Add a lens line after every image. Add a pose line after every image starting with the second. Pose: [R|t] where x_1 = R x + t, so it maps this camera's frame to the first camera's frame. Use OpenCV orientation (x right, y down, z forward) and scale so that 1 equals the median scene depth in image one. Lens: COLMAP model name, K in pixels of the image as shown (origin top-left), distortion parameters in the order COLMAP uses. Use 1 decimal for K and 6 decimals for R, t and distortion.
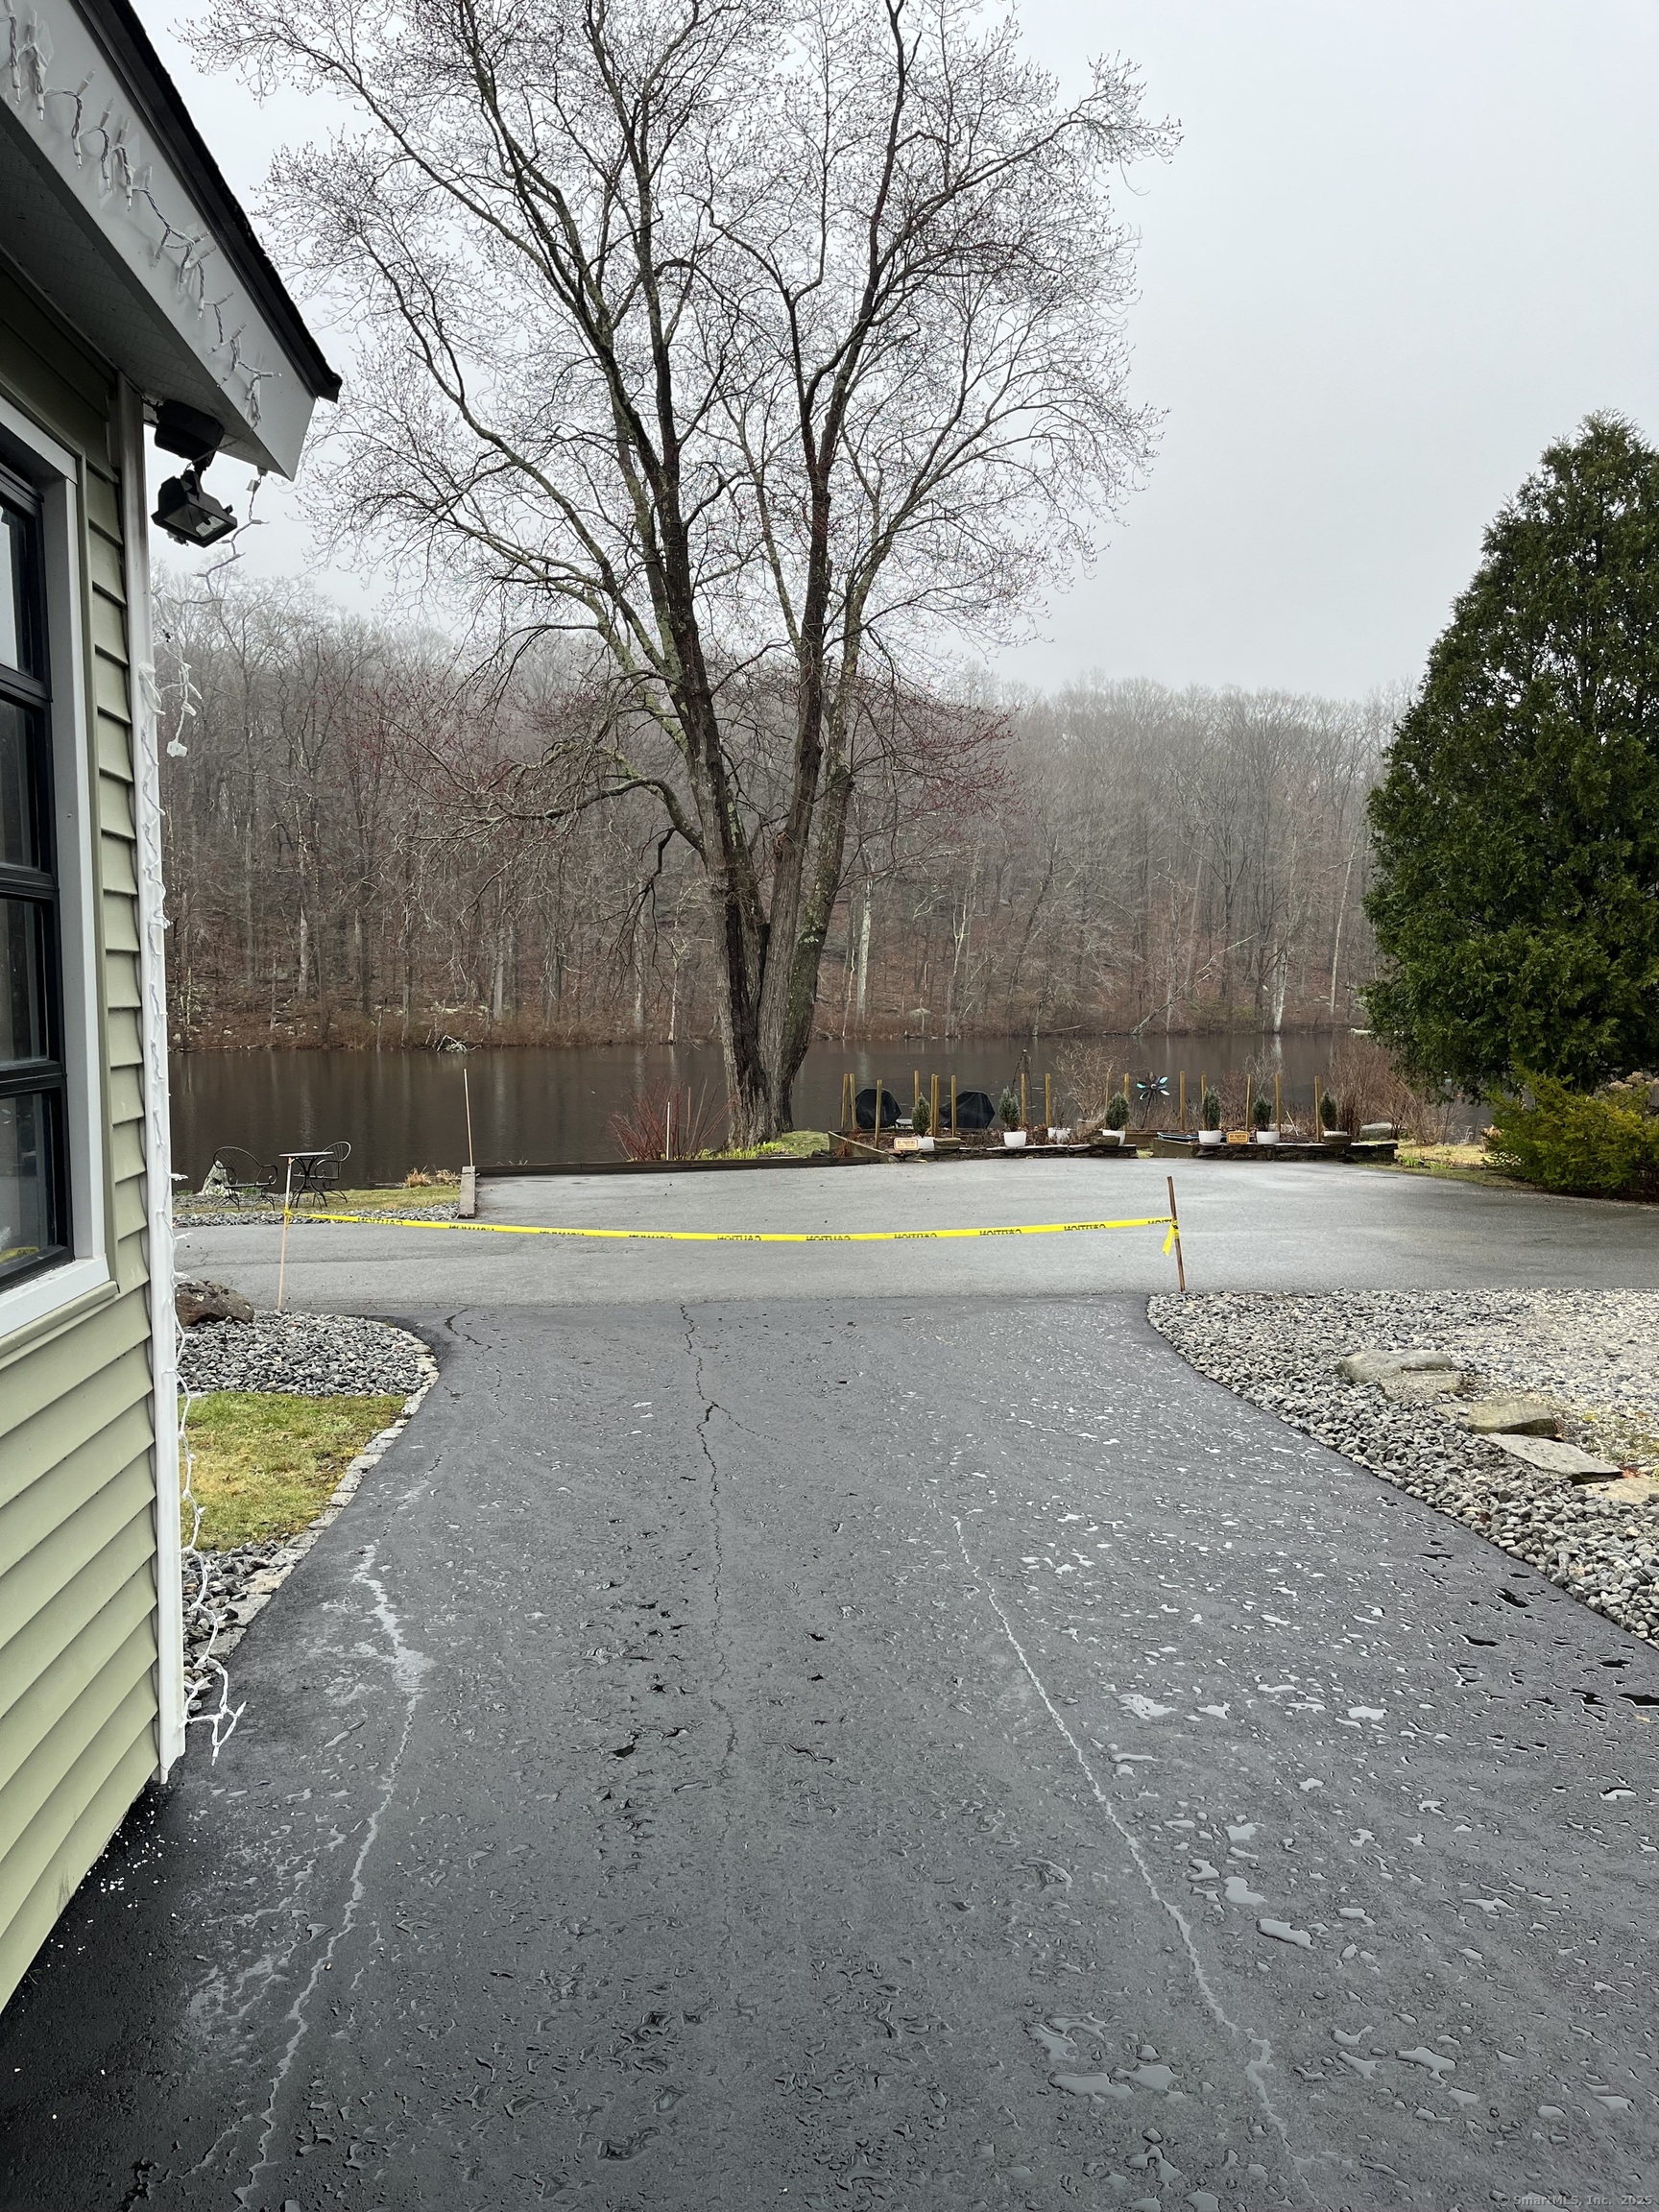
lens RADIAL K [[1672.1, 0, 844.3], [0, 1672.1, 1111.9], [0, 0, 1]] dist [0.075577, -0.107884]
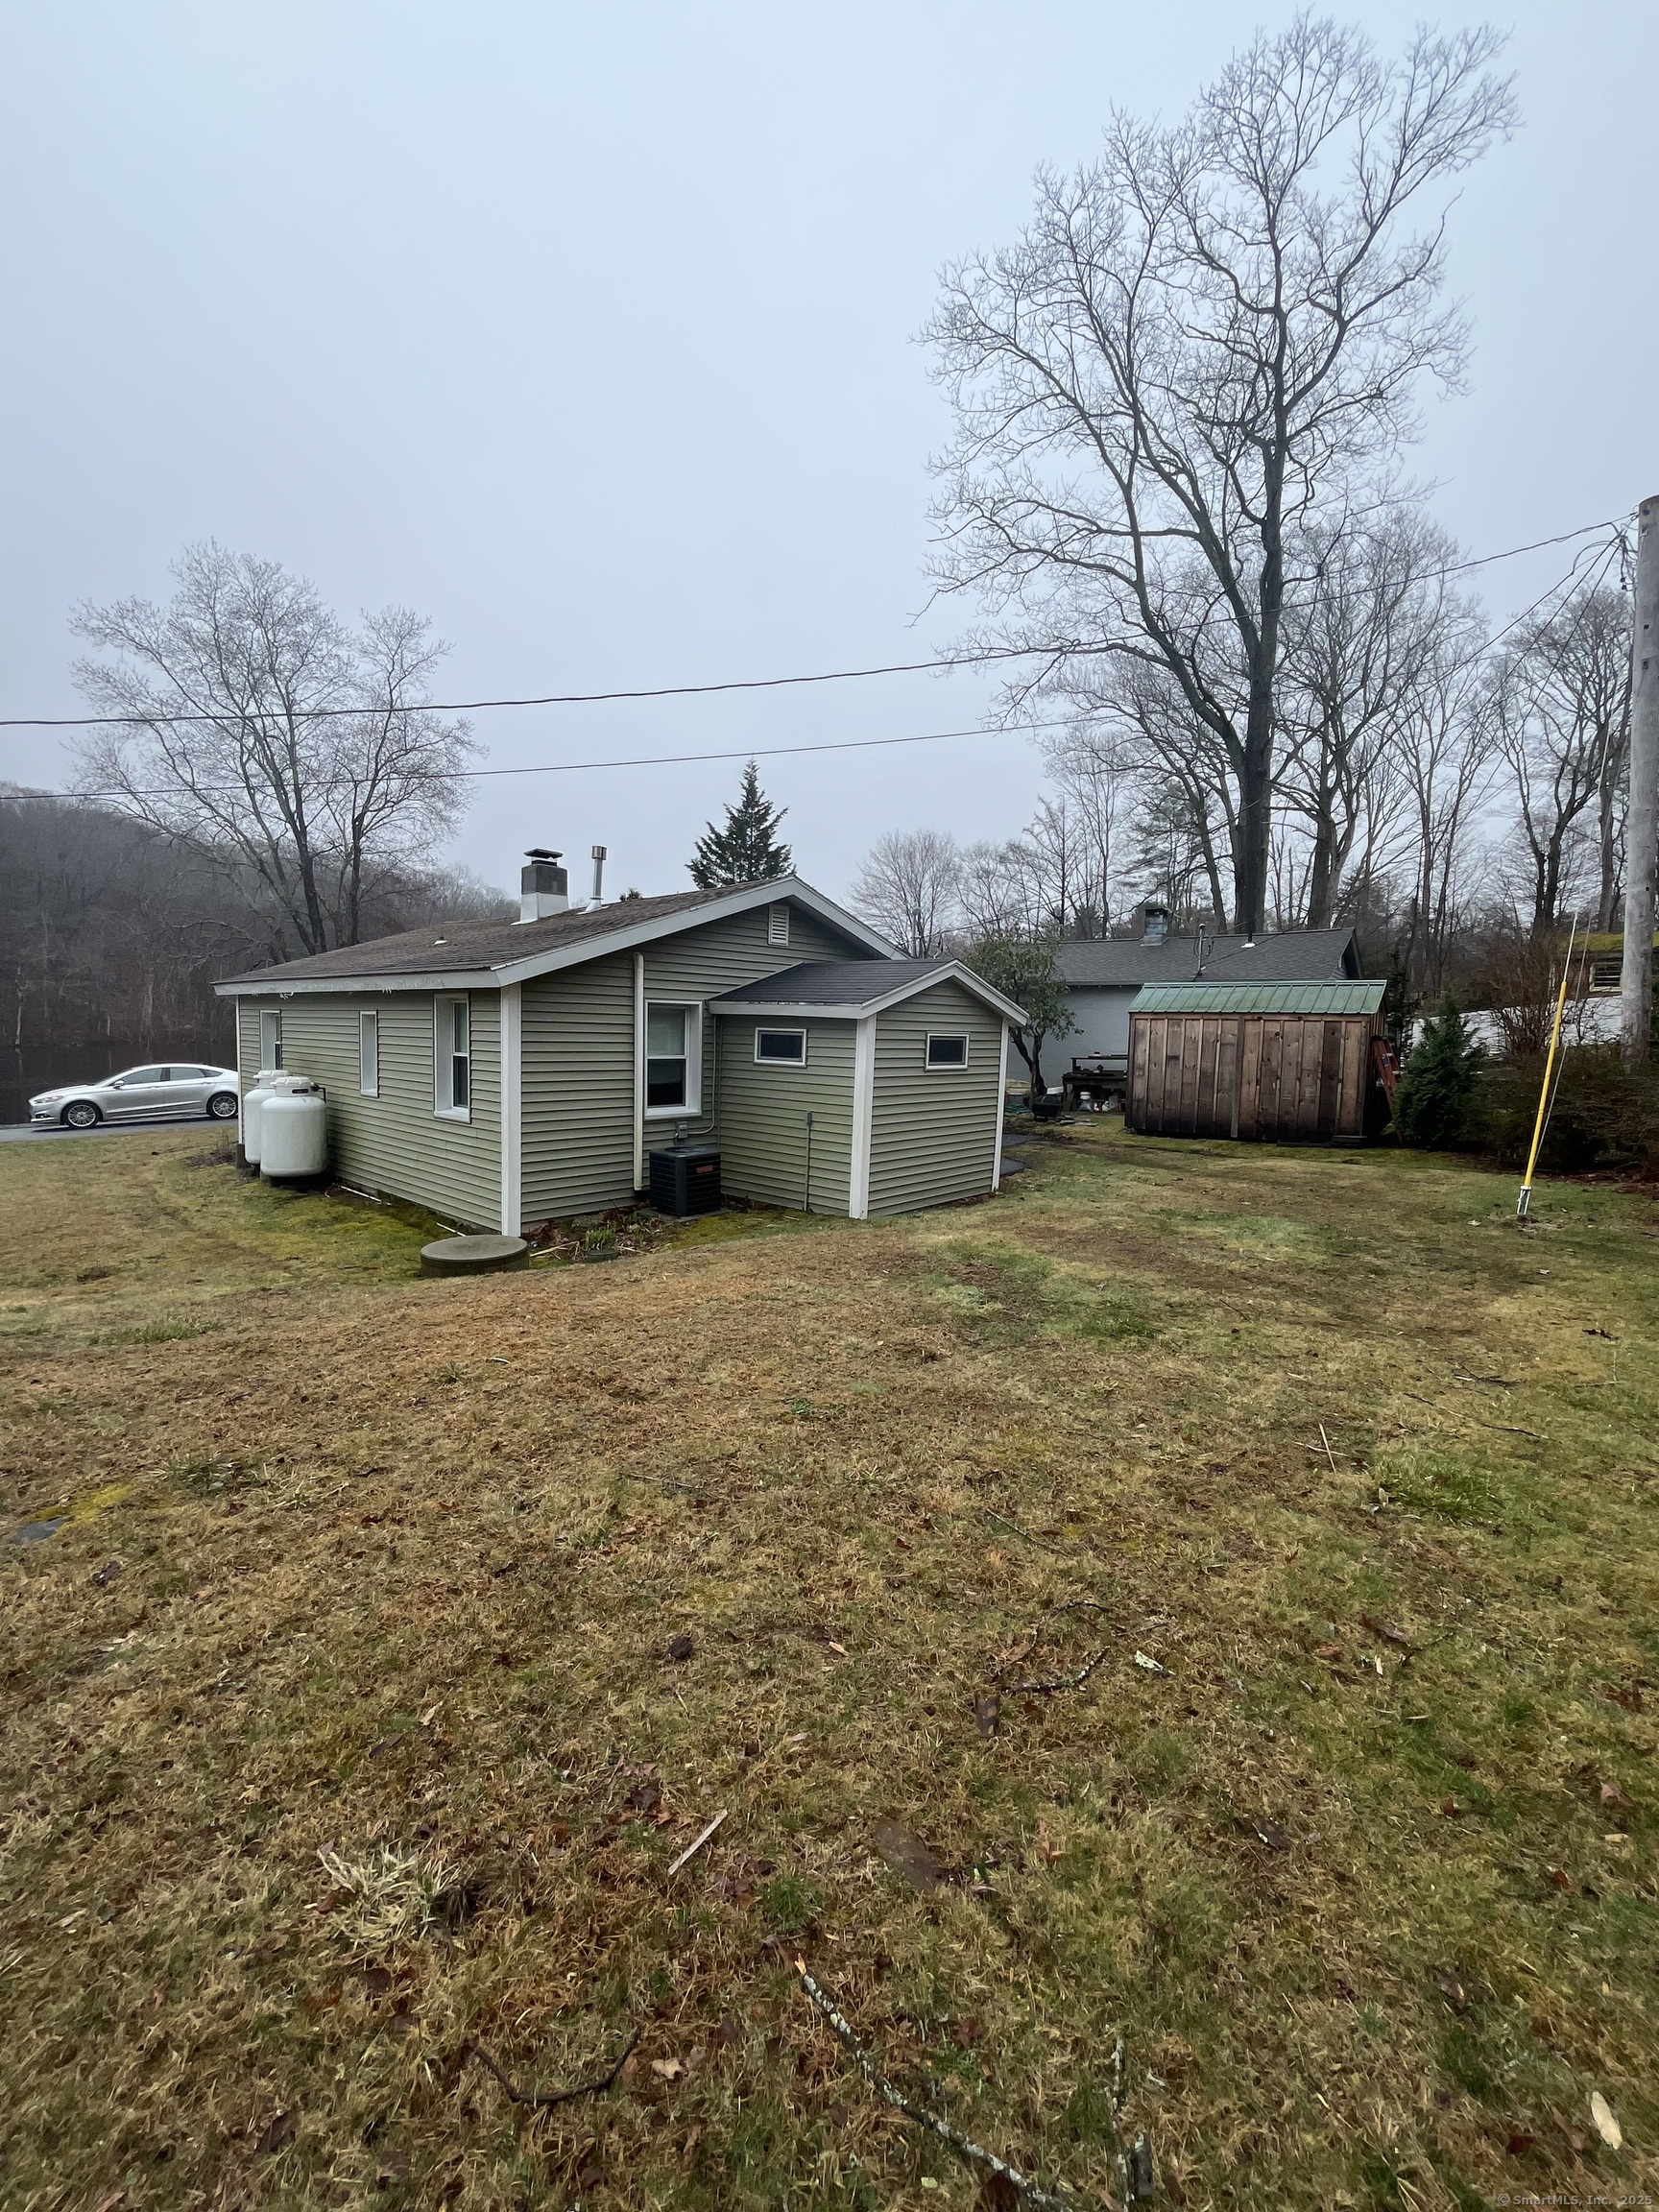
lens RADIAL K [[901.0, 0, 824.0], [0, 901.0, 1097.7], [0, 0, 1]] dist [-0.002035, -0.000127]
pose [[0.747027, -0.038016, 0.663706, -0.432180], [0.026850, 0.999274, 0.027015, 0.016398], [-0.664252, -0.002361, 0.747505, -0.586743]]
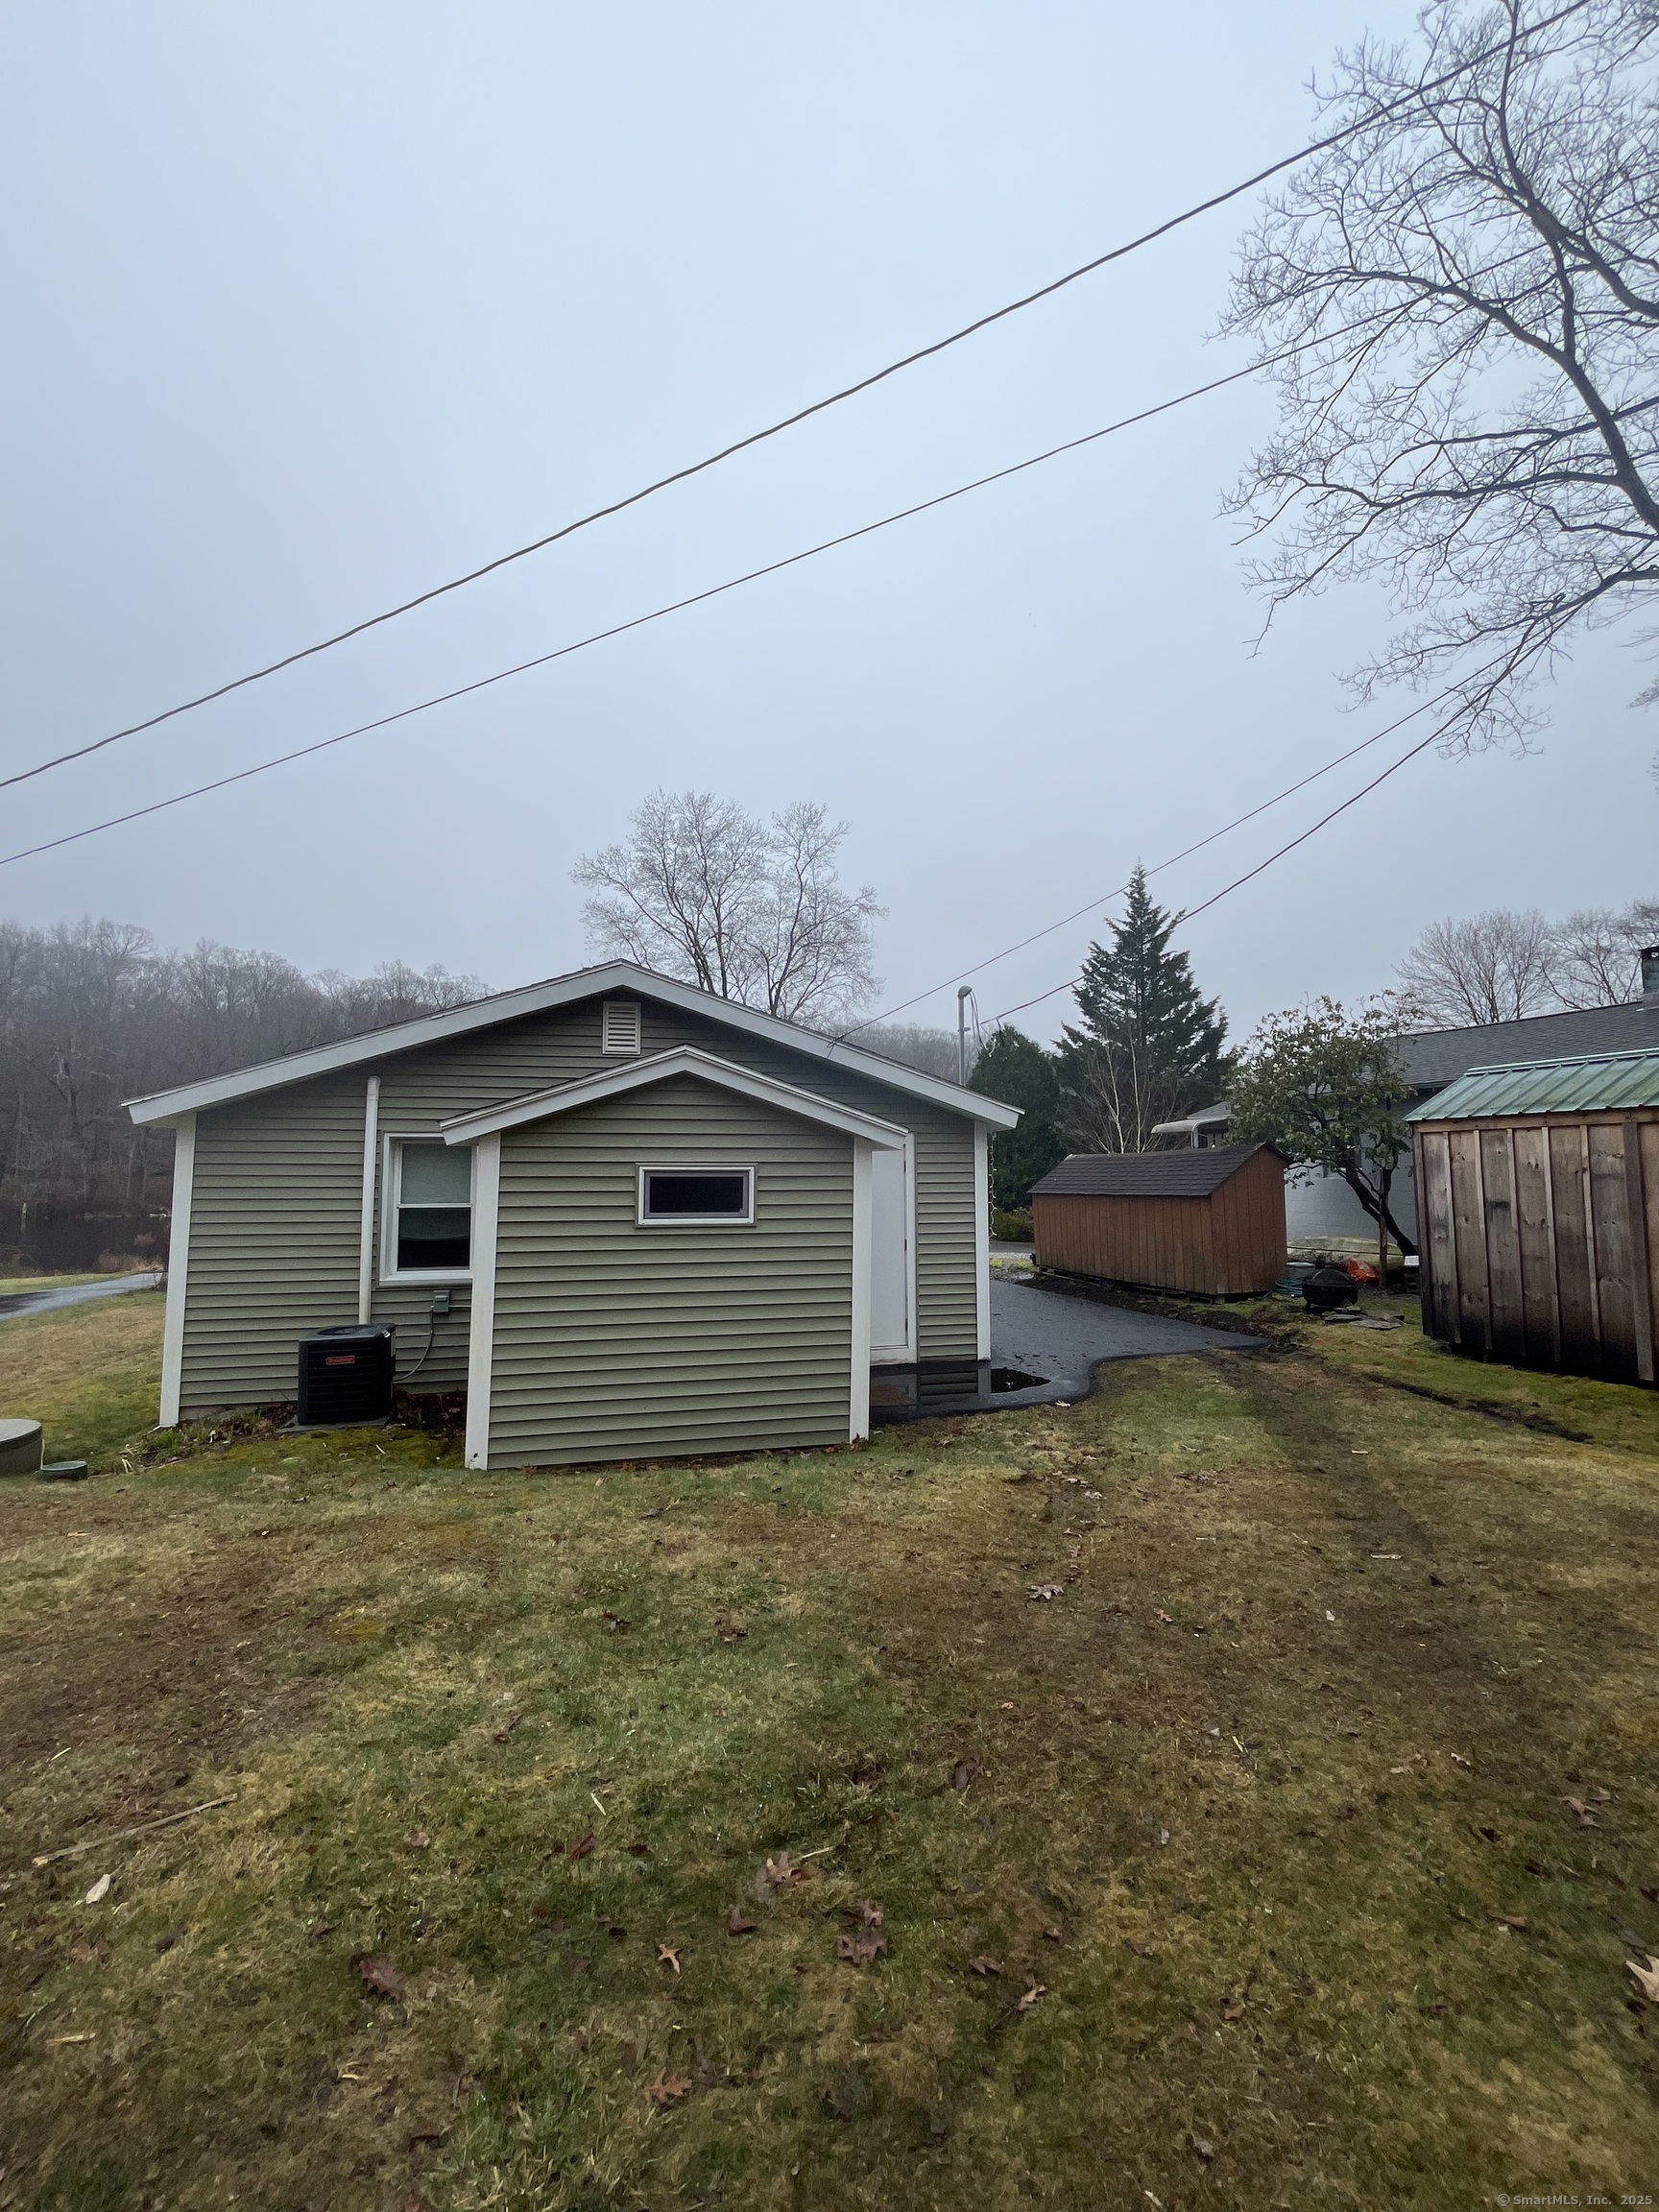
lens RADIAL K [[898.5, 0, 821.0], [0, 898.5, 1101.6], [0, 0, 1]] dist [-0.003920, 0.000039]
pose [[0.992891, 0.004423, 0.118948, -0.122787], [0.012962, 0.989350, -0.144979, 0.018650], [-0.118322, 0.145490, 0.982259, -0.570516]]
